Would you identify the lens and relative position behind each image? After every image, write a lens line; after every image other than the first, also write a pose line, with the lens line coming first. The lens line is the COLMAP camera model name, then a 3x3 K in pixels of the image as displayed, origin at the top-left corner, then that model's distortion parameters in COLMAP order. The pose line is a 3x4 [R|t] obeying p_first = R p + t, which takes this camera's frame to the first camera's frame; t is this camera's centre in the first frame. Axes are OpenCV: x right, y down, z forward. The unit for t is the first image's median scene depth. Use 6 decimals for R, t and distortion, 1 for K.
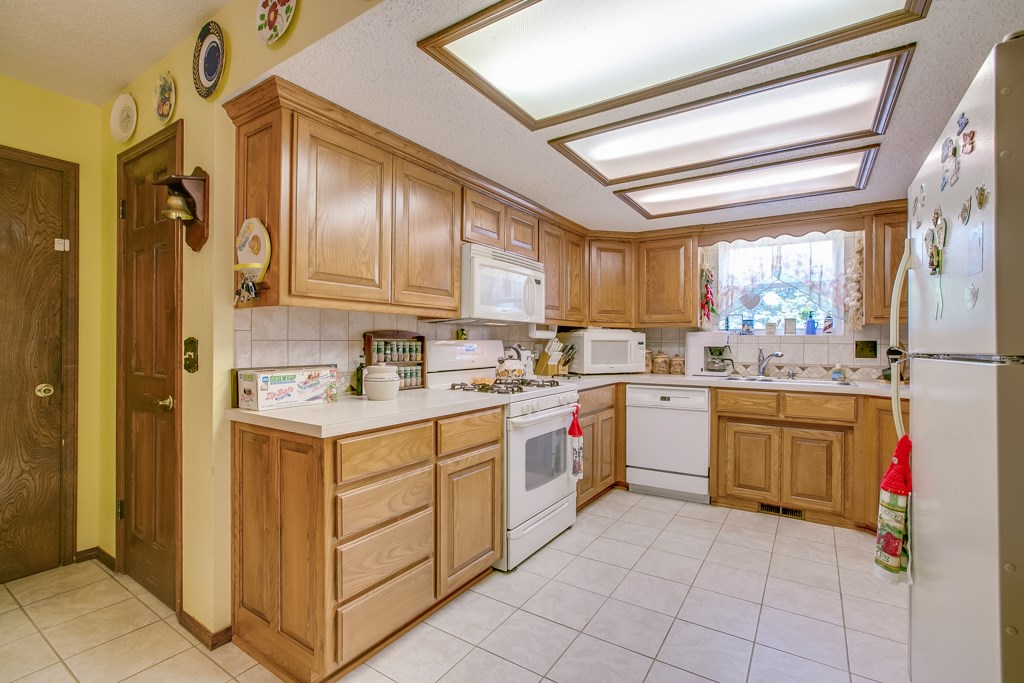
lens RADIAL K [[456.4, 0, 515.7], [0, 456.4, 342.3], [0, 0, 1]] dist [-0.031486, 0.017771]
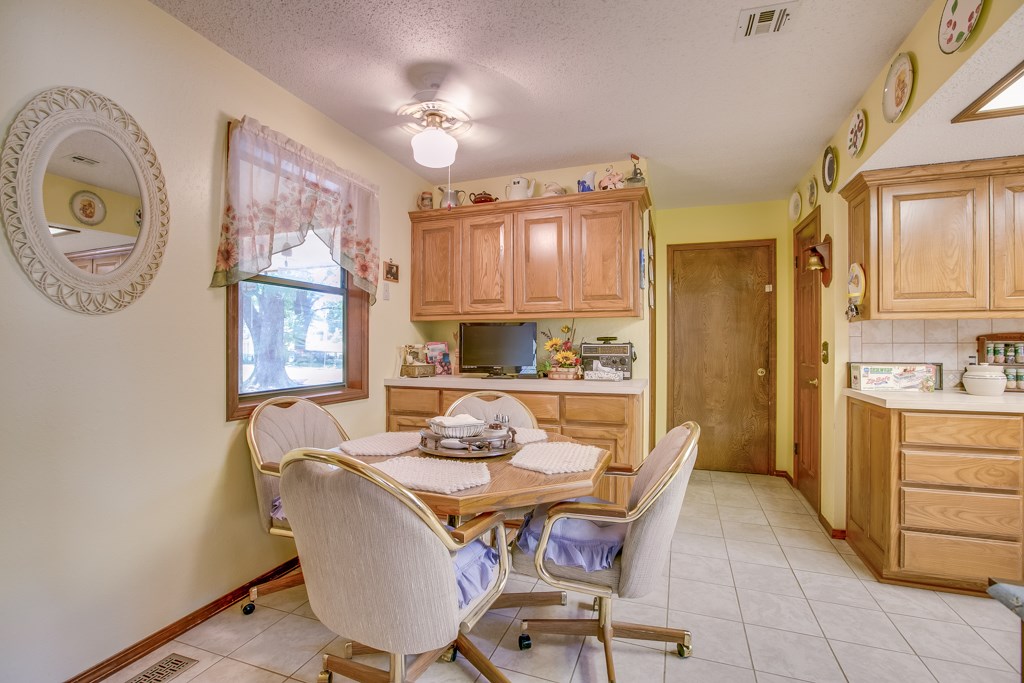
lens RADIAL K [[467.2, 0, 512.0], [0, 467.2, 341.5], [0, 0, 1]] dist [-0.055314, 0.020057]
pose [[0.225700, -0.008174, -0.974163, 0.461241], [-0.000330, 0.999964, -0.008467, 0.002025], [0.974197, 0.002233, 0.225689, -0.336898]]
